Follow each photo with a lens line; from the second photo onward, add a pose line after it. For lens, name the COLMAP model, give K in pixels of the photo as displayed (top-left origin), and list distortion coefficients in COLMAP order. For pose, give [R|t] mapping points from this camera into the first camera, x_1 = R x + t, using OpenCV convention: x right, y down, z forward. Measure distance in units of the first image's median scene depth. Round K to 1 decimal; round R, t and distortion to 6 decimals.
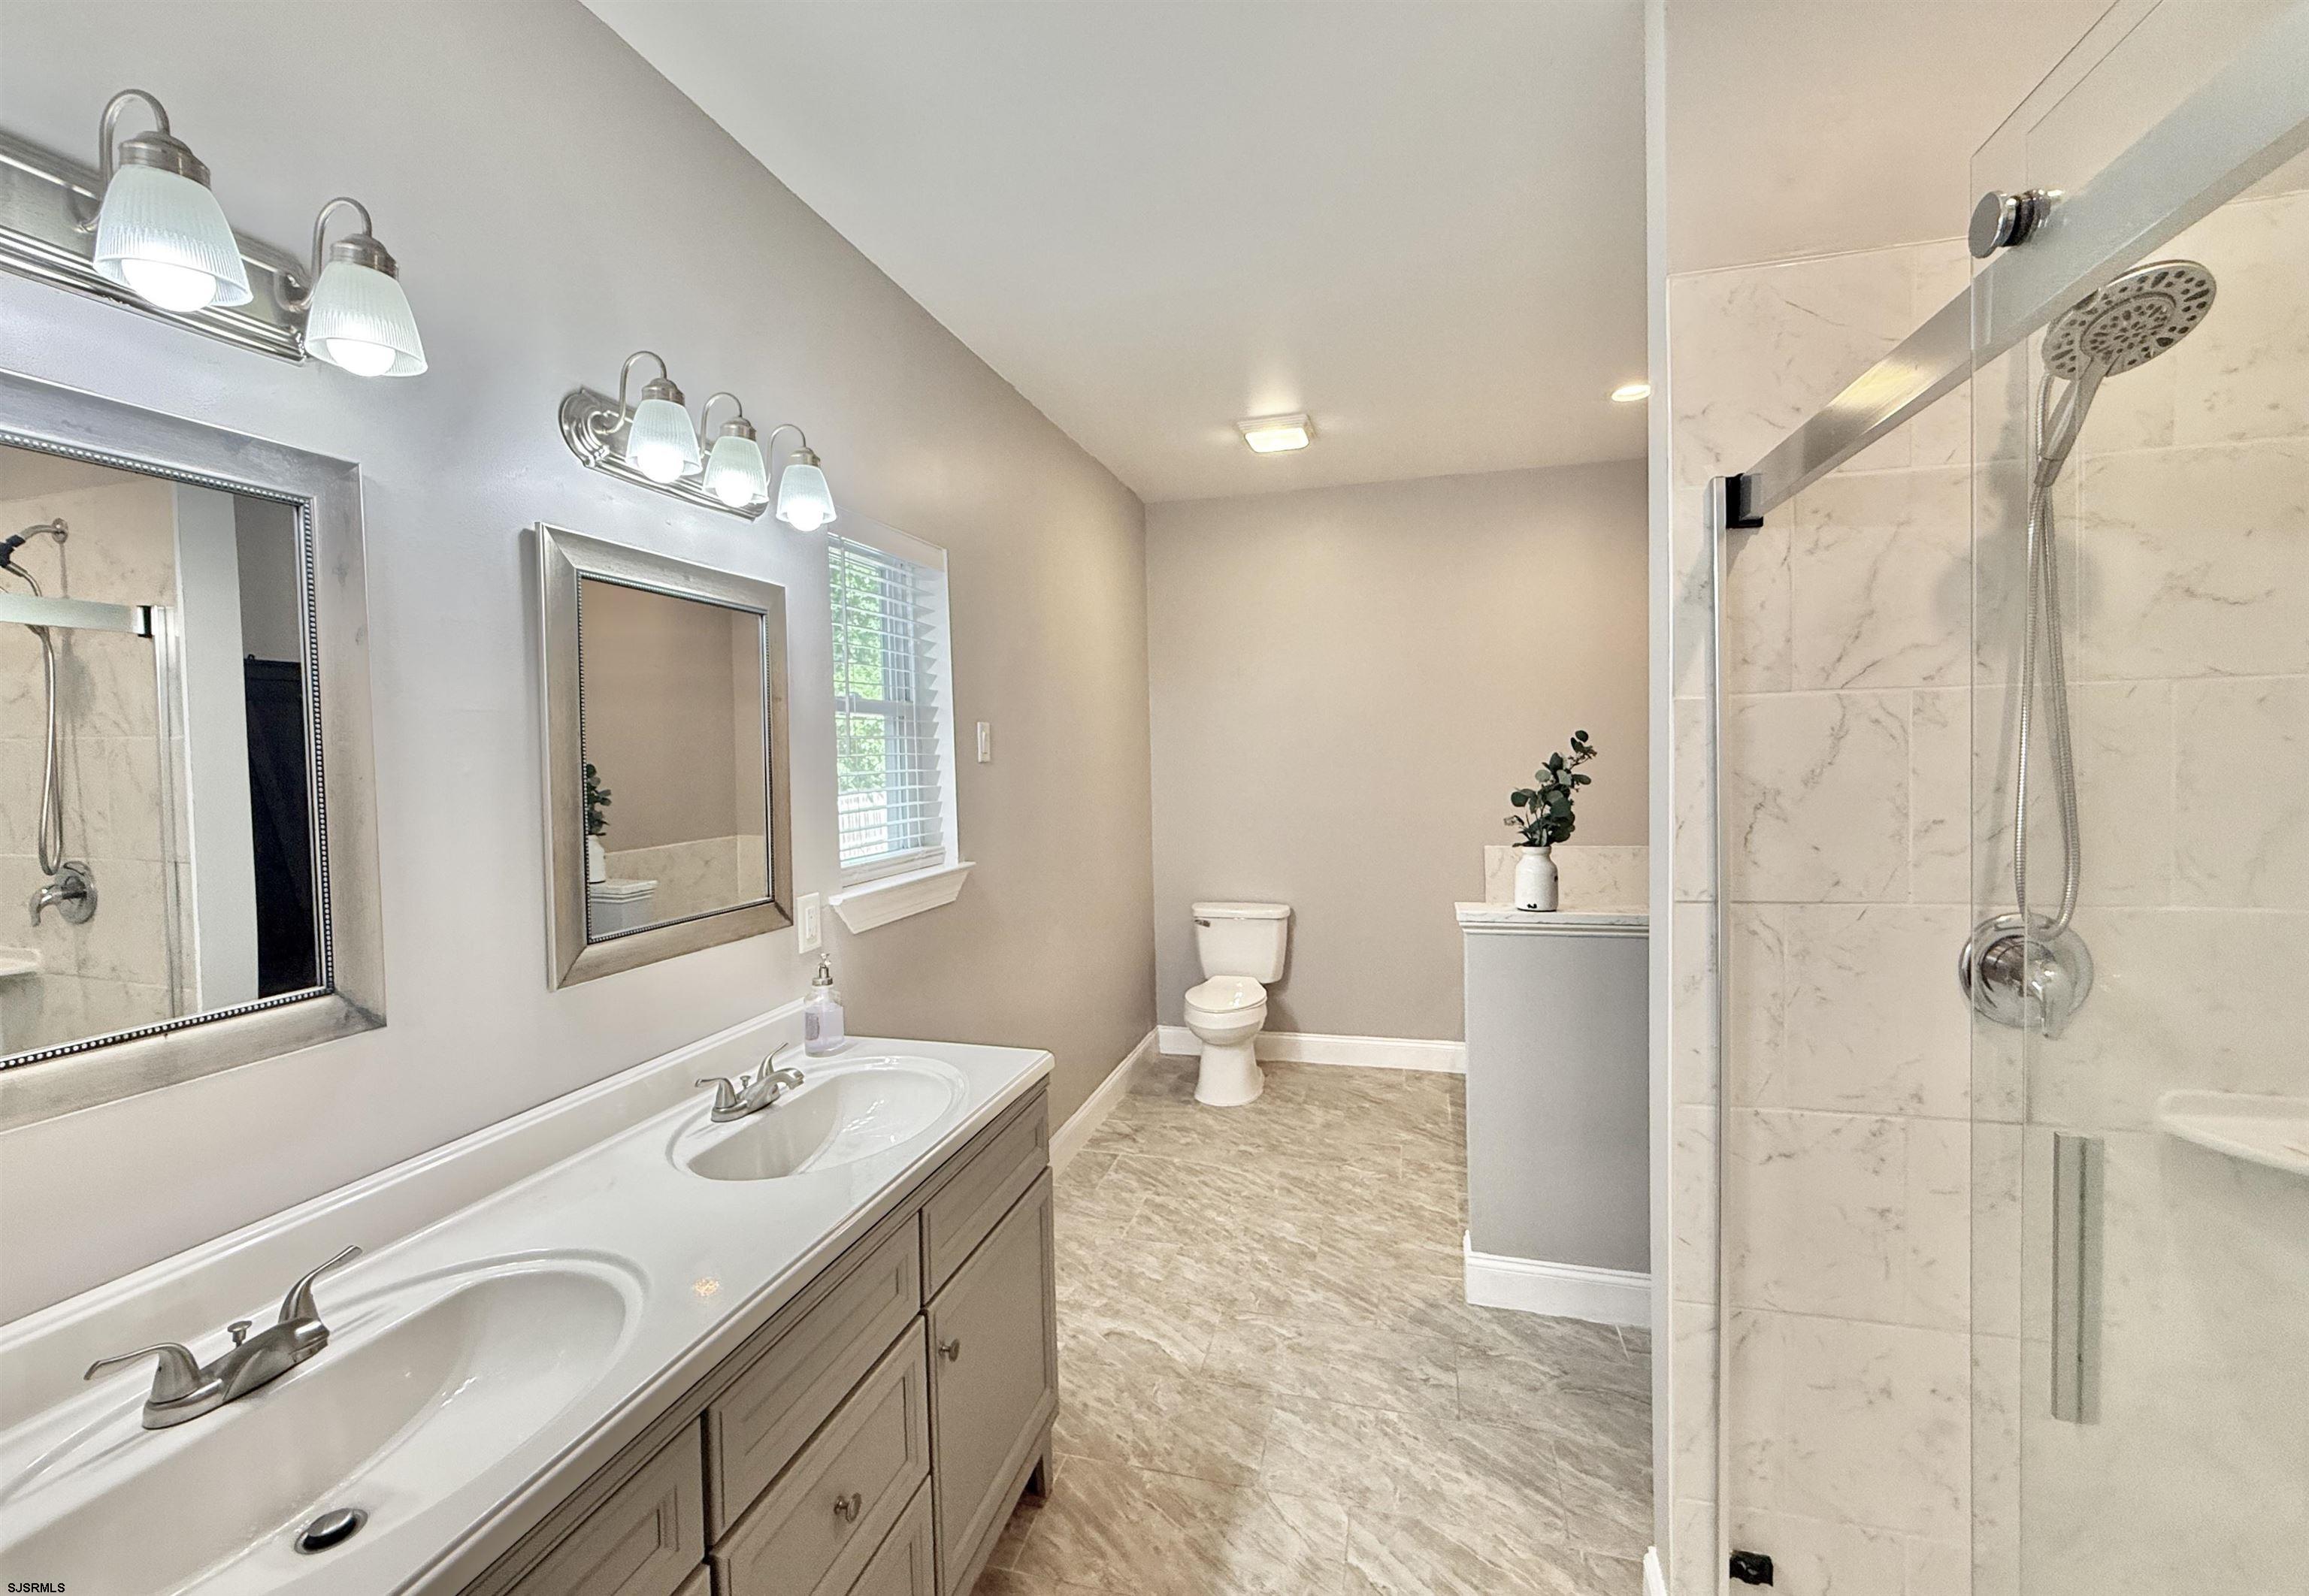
lens RADIAL K [[958.6, 0, 1152.9], [0, 958.6, 784.7], [0, 0, 1]] dist [0.001829, 0.000401]
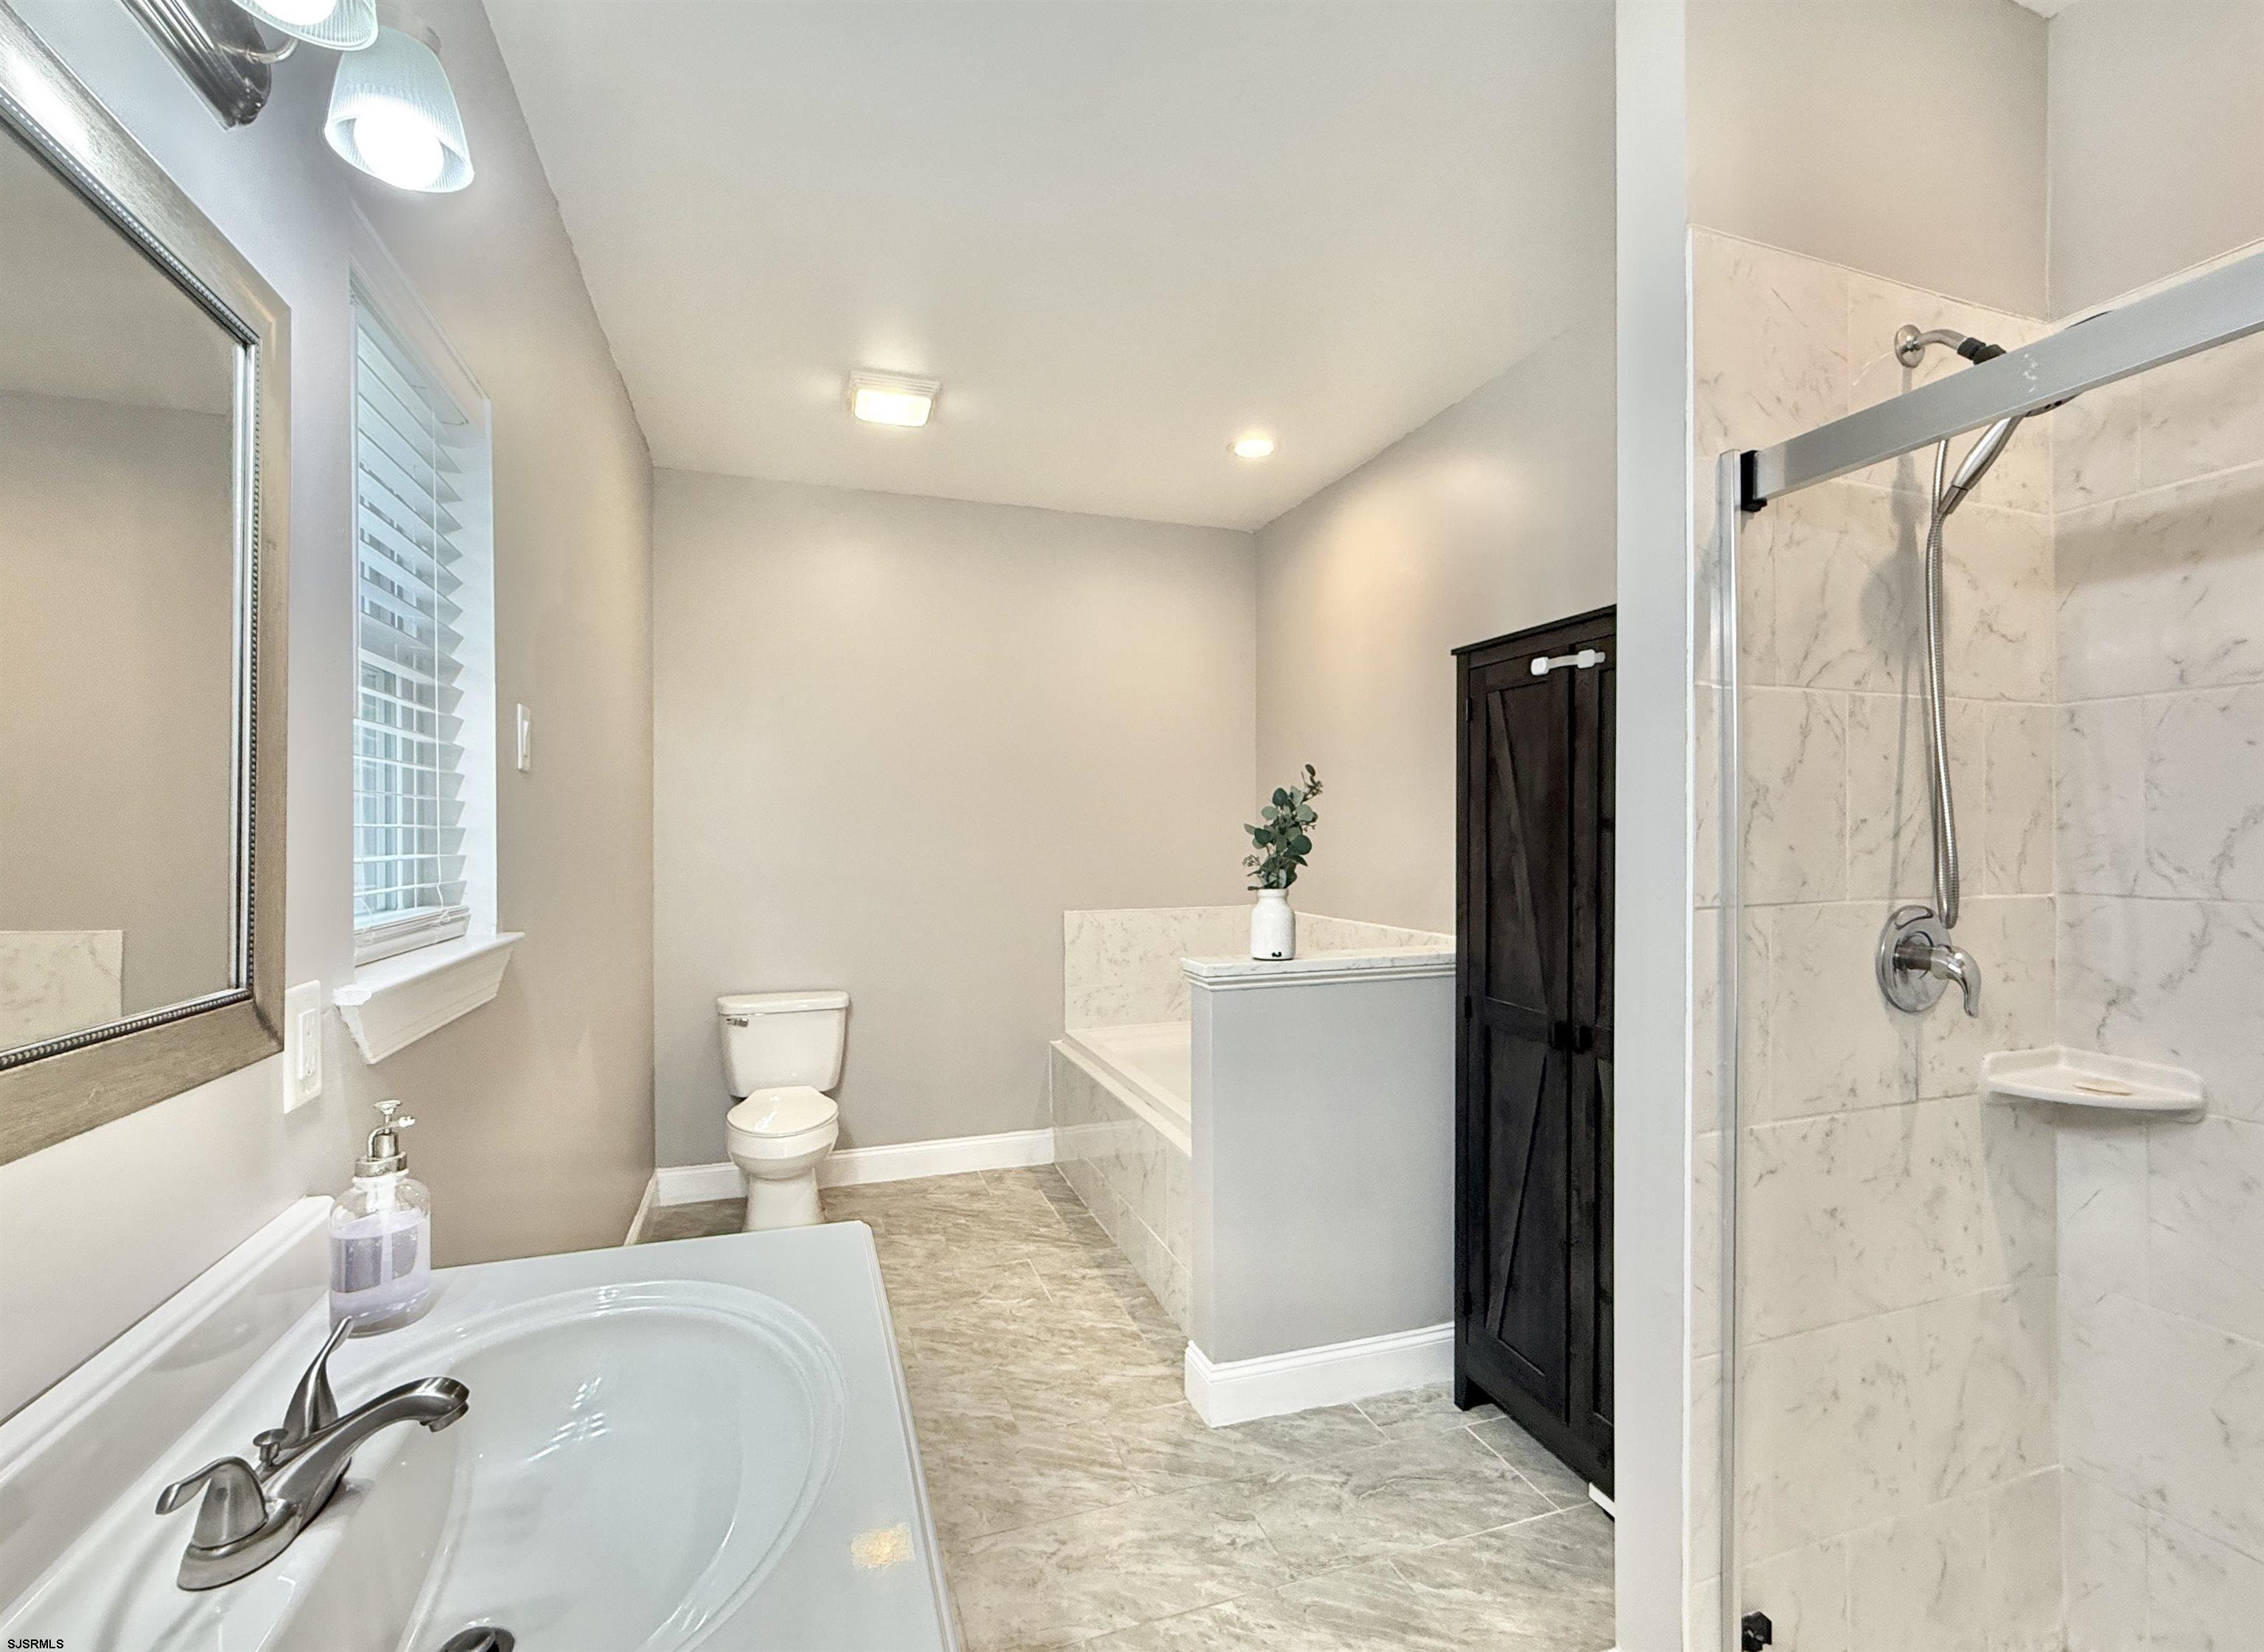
lens RADIAL K [[990.6, 0, 1131.1], [0, 990.6, 834.7], [0, 0, 1]] dist [0.003289, -0.000304]
pose [[0.827784, 0.019606, 0.560704, -0.240569], [0.003729, 0.999175, -0.040443, 0.050631], [-0.561034, 0.035569, 0.827028, 0.300106]]
